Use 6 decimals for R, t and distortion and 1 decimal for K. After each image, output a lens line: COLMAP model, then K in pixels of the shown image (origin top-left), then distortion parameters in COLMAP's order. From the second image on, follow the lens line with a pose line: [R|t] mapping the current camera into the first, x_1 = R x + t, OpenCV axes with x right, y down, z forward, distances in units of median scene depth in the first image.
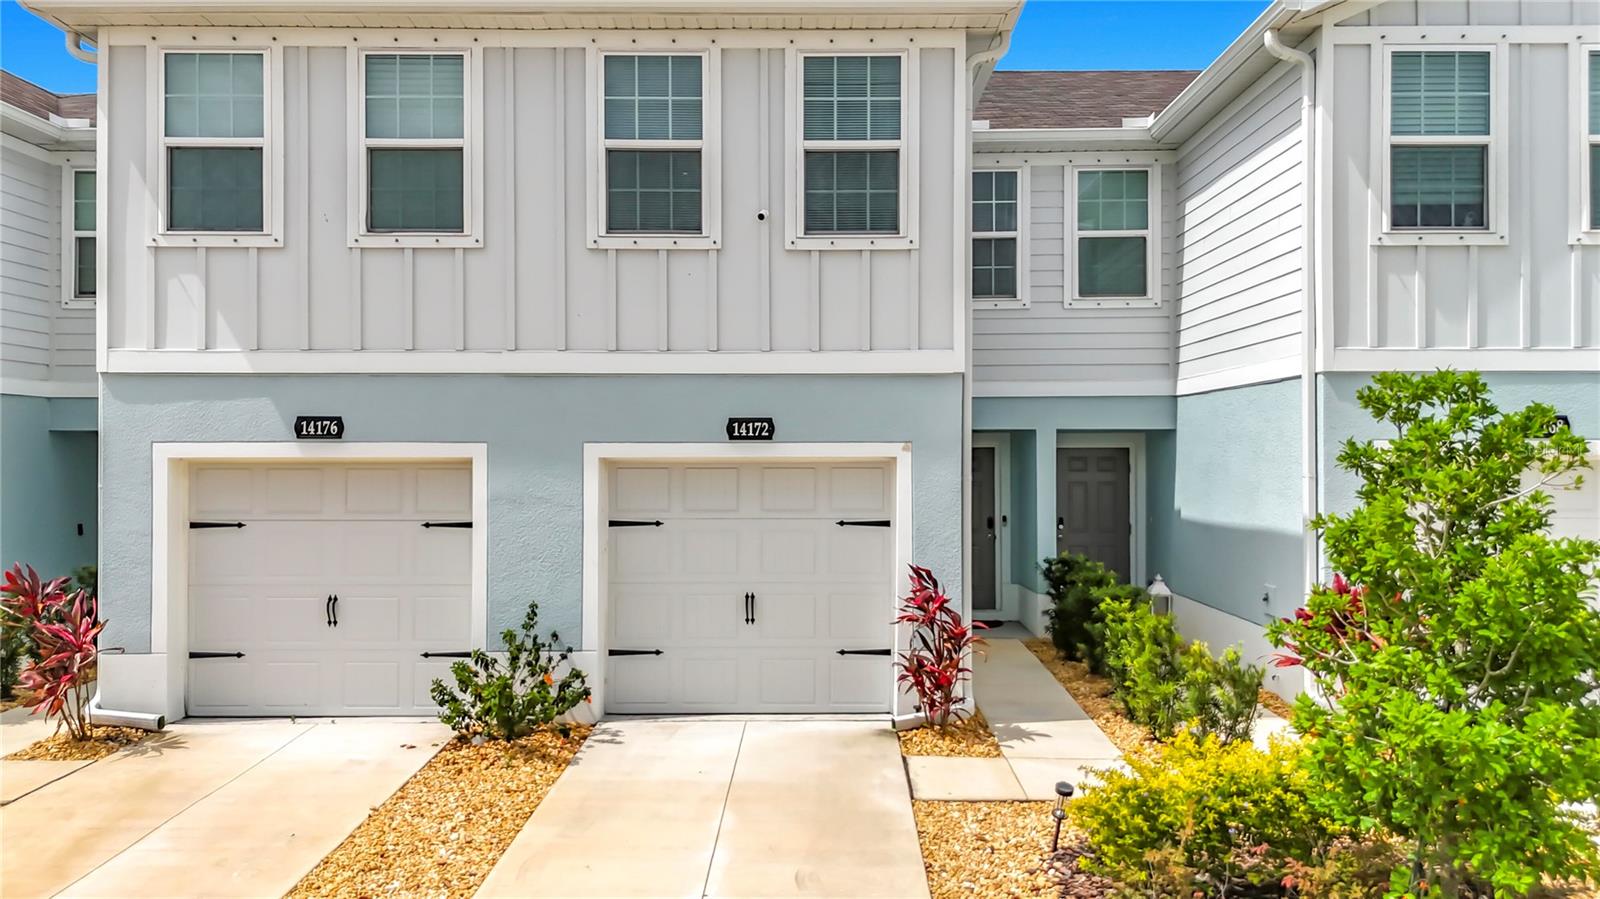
lens RADIAL K [[1308.1, 0, 800.0], [0, 1308.1, 449.5], [0, 0, 1]] dist [0.111893, -0.205640]
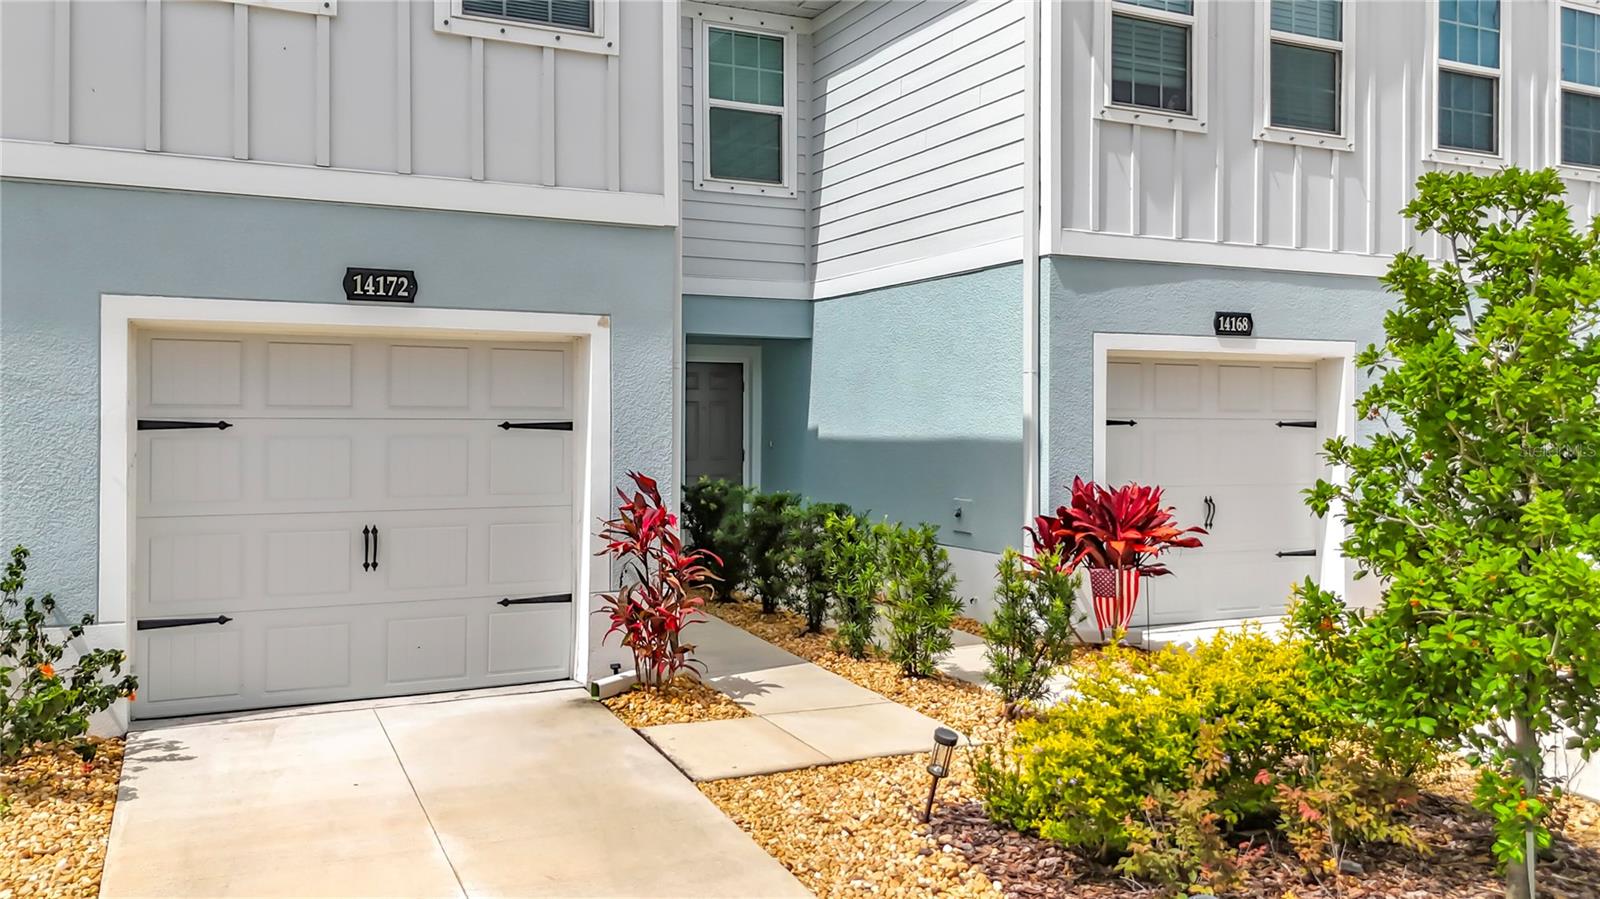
lens RADIAL K [[1308.1, 0, 800.0], [0, 1308.1, 449.5], [0, 0, 1]] dist [0.111893, -0.205640]
pose [[0.879690, -0.002723, 0.475539, -0.176499], [-0.002033, 0.999953, 0.009487, 0.064196], [-0.475543, -0.009313, 0.879643, 0.285043]]
